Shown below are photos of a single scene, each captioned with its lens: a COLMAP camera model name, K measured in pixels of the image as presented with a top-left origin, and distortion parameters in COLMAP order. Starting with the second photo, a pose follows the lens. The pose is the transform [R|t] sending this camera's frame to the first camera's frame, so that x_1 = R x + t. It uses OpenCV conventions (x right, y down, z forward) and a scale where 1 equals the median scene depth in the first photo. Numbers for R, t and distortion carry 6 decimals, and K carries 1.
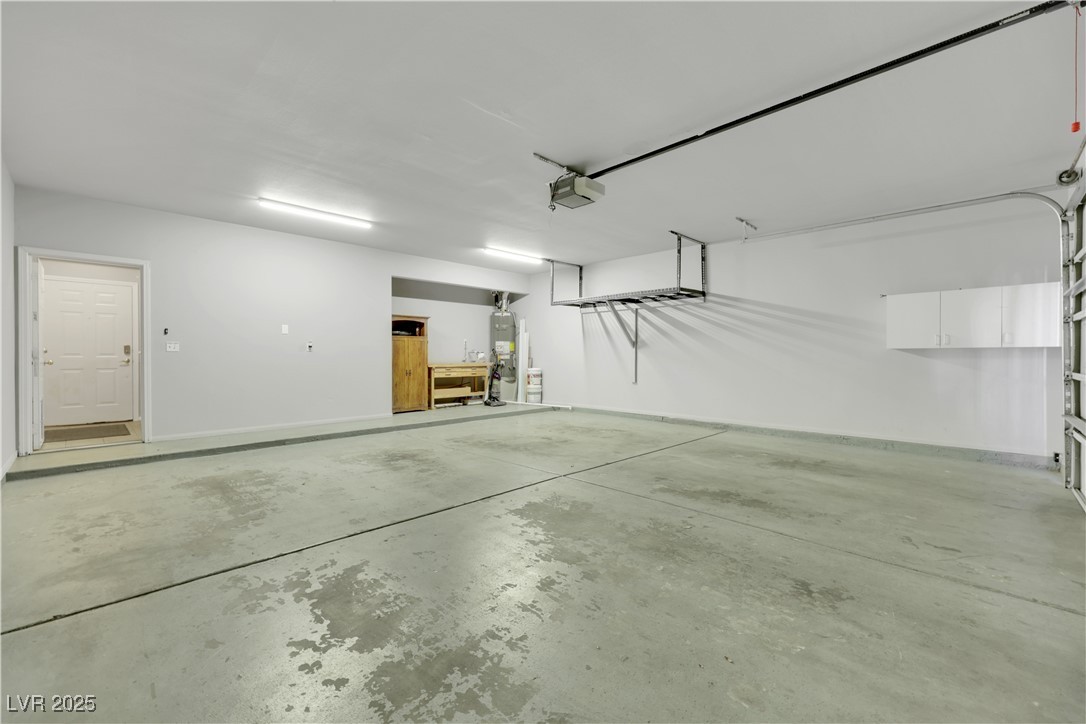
lens RADIAL K [[446.5, 0, 540.0], [0, 446.5, 355.3], [0, 0, 1]] dist [-0.002088, -0.000010]
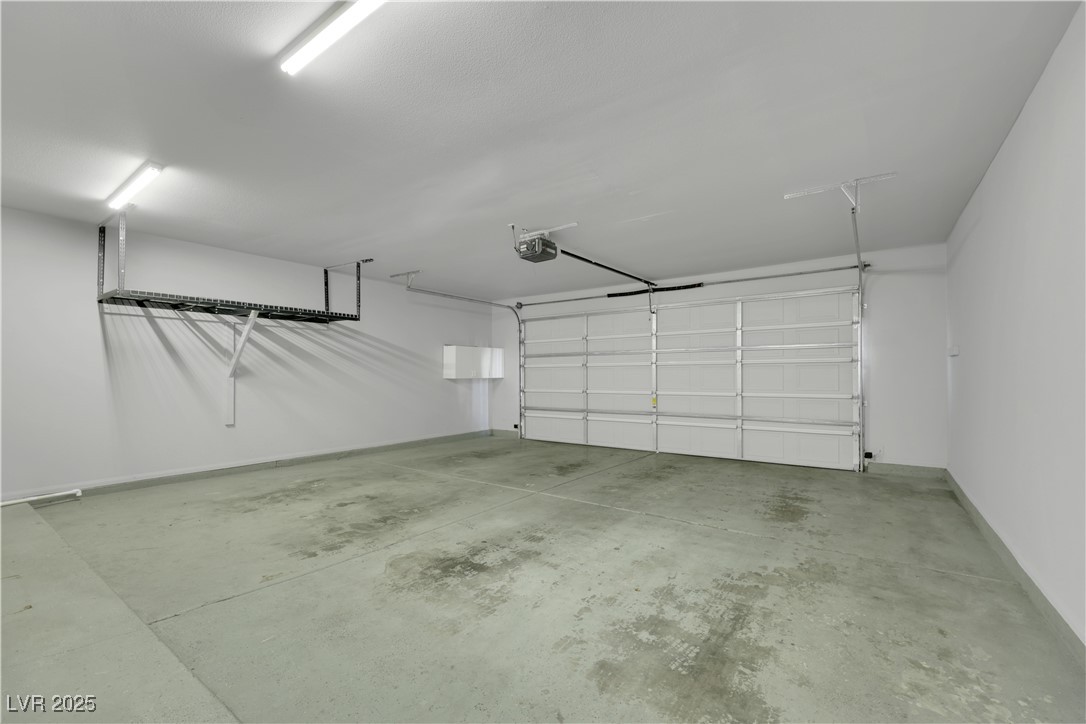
lens RADIAL K [[446.5, 0, 541.7], [0, 446.5, 370.1], [0, 0, 1]] dist [-0.002088, -0.000010]
pose [[-0.134843, 0.011763, 0.990797, -0.880409], [0.005153, 0.999924, -0.011170, -0.025987], [-0.990854, 0.003599, -0.134893, 0.921029]]
